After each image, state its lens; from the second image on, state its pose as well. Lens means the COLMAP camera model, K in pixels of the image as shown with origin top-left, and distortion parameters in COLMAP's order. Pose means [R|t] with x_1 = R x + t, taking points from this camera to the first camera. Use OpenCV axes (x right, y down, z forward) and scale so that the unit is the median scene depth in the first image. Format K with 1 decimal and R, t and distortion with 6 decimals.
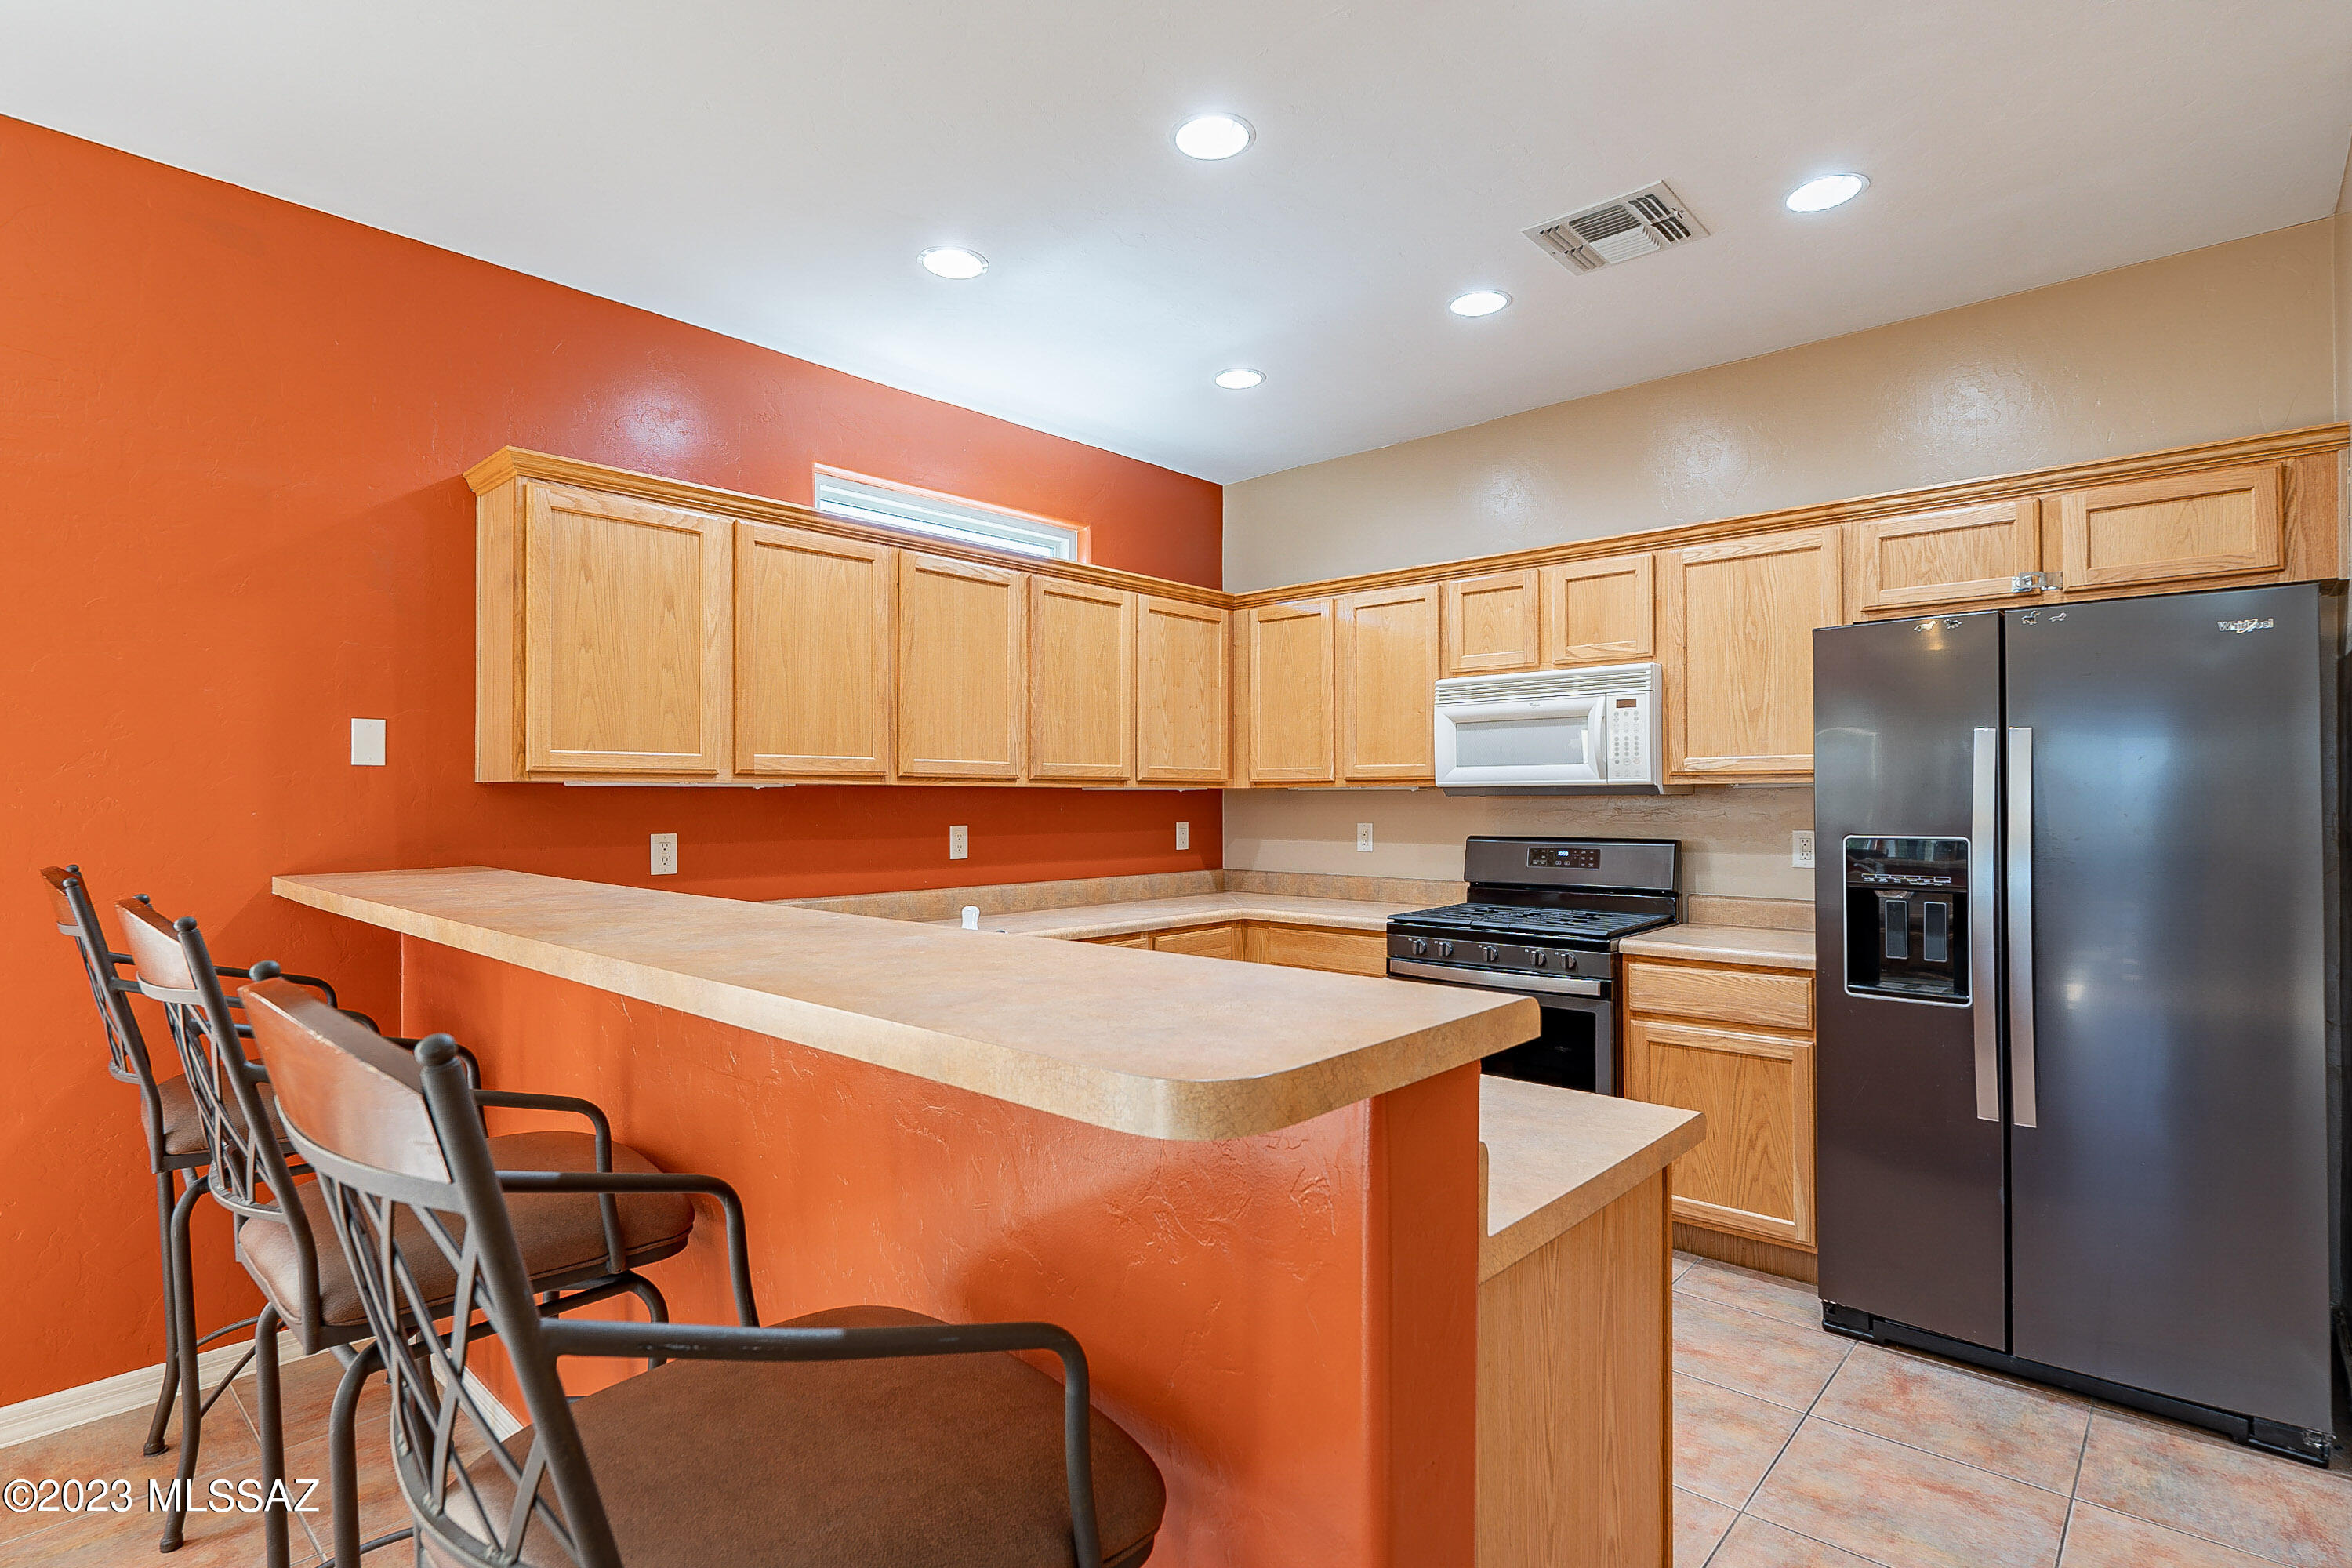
lens RADIAL K [[1153.7, 0, 1176.0], [0, 1153.7, 784.0], [0, 0, 1]] dist [-0.001431, 0.000712]
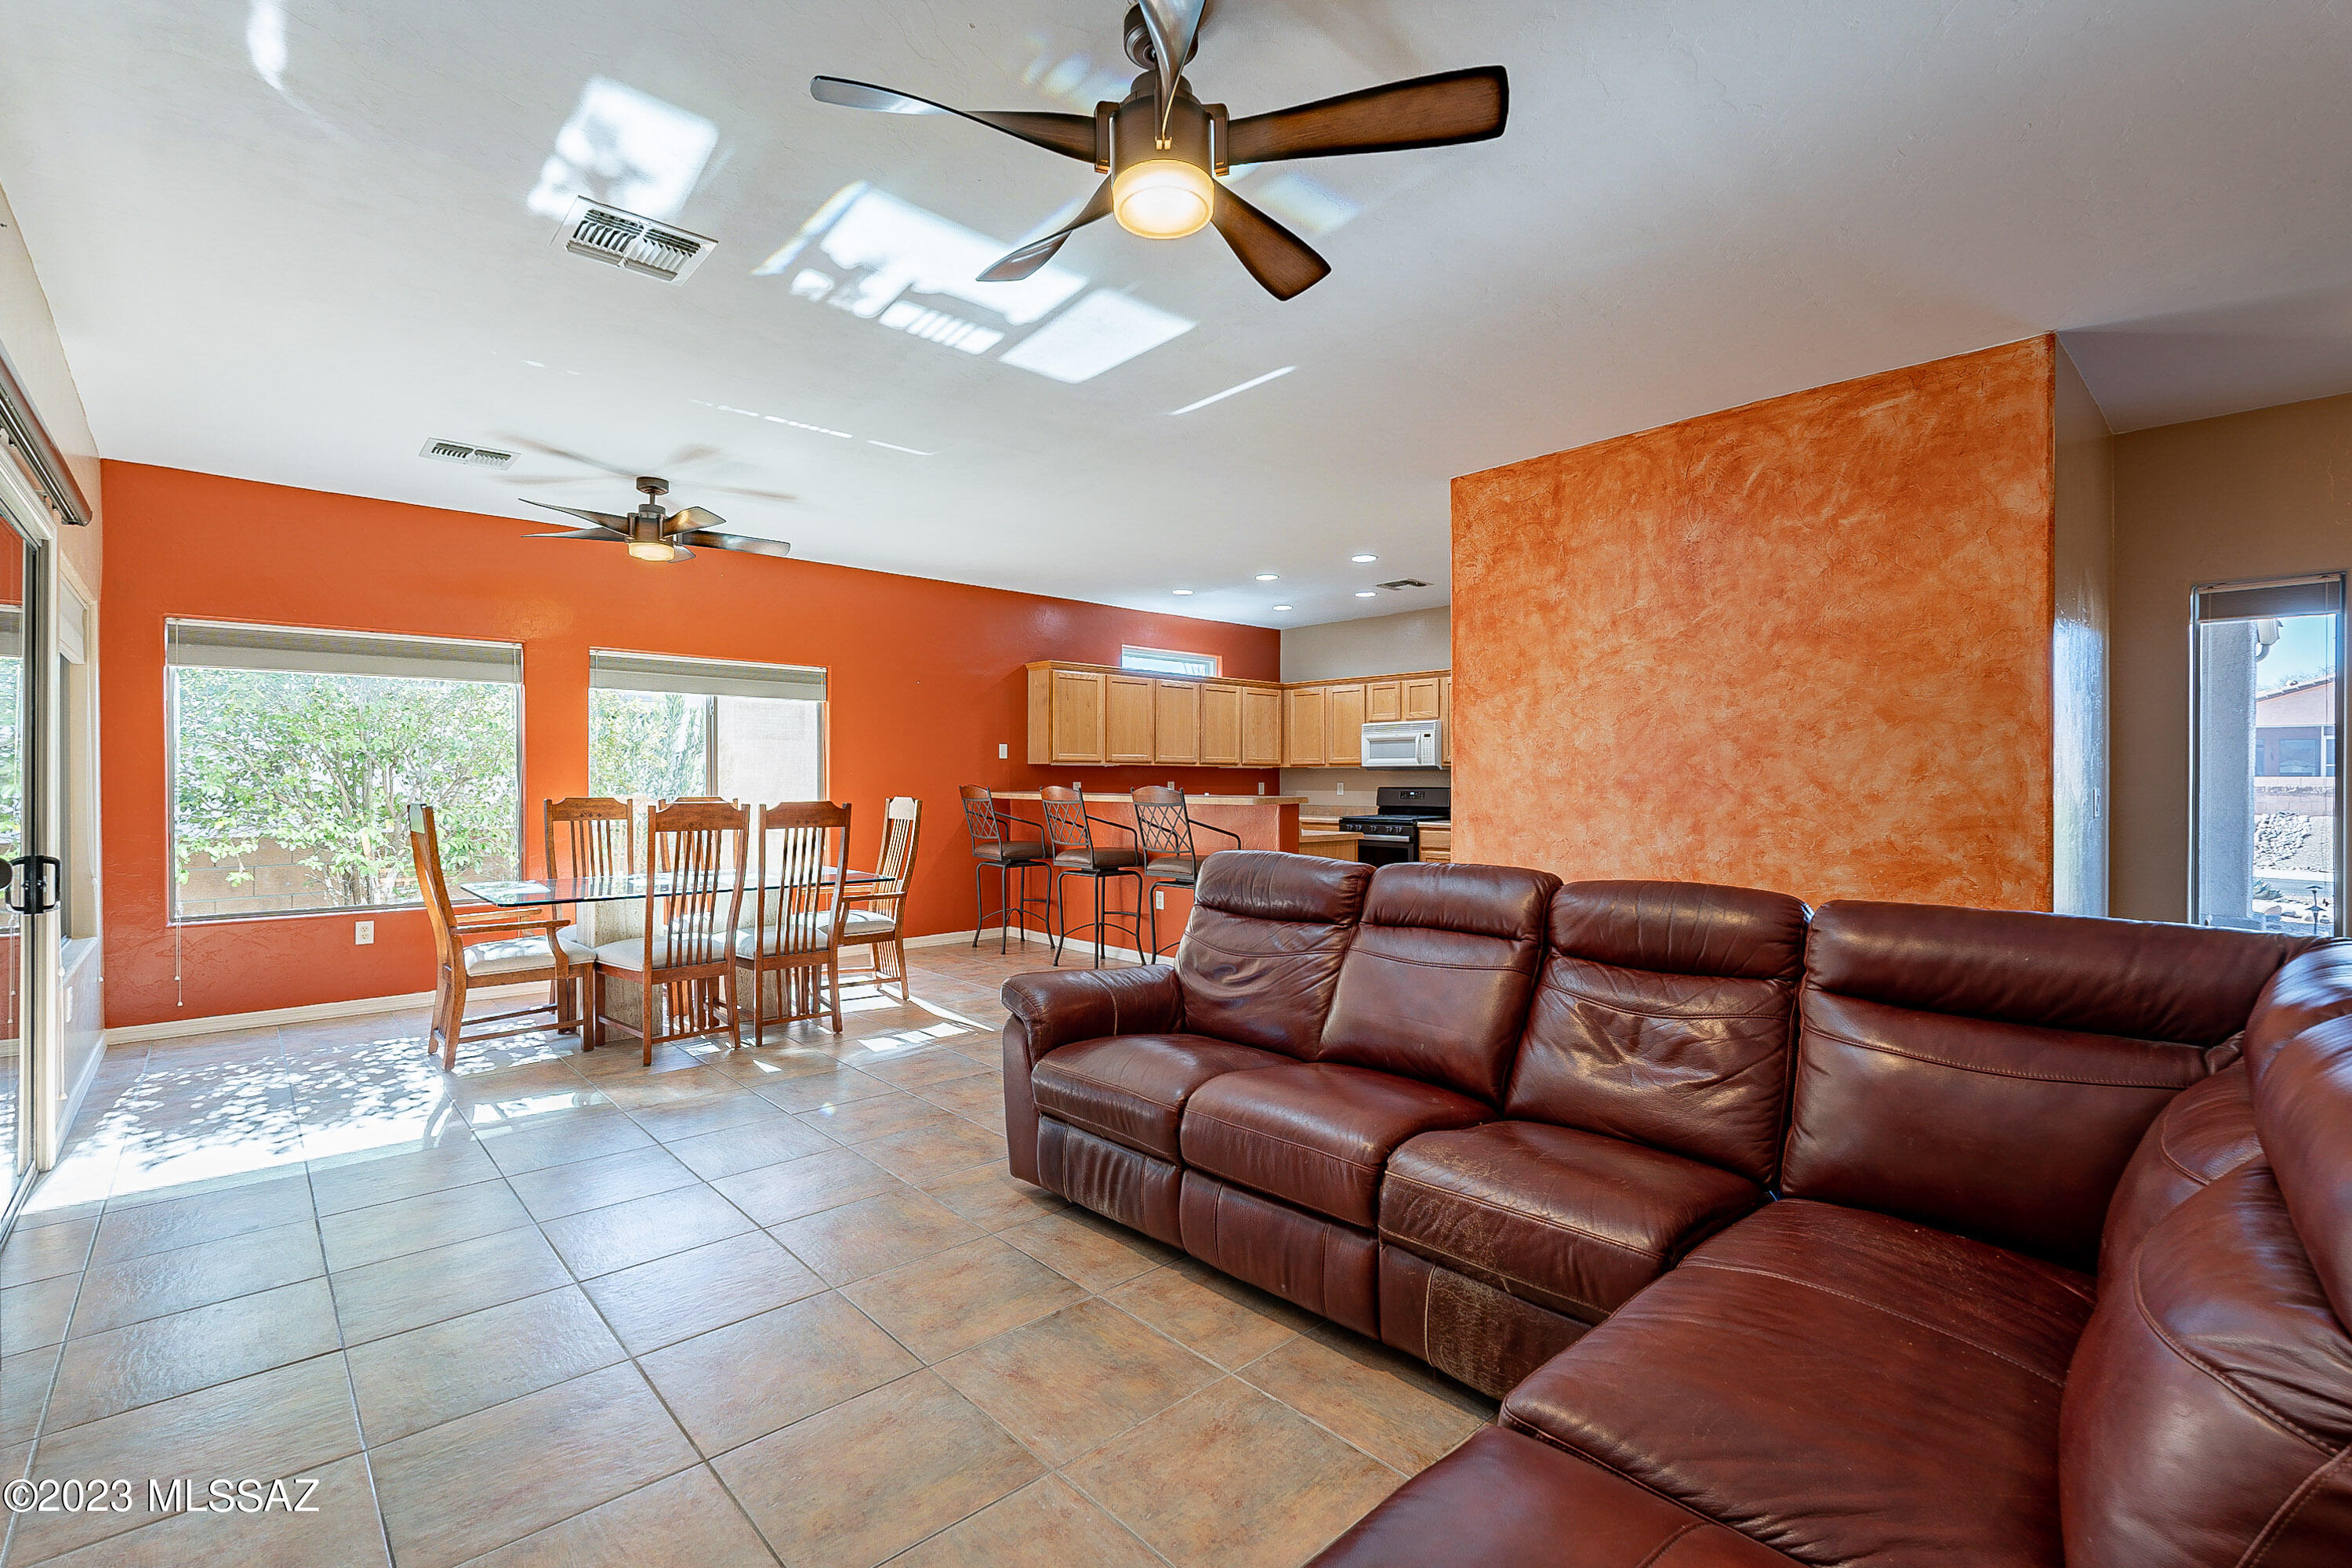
lens RADIAL K [[1043.9, 0, 1174.6], [0, 1043.9, 778.9], [0, 0, 1]] dist [-0.002064, -0.000318]
pose [[0.995918, 0.003535, -0.090198, 0.028646], [-0.002594, 0.999941, 0.010557, 0.006606], [0.090230, -0.010280, 0.995868, -1.478203]]
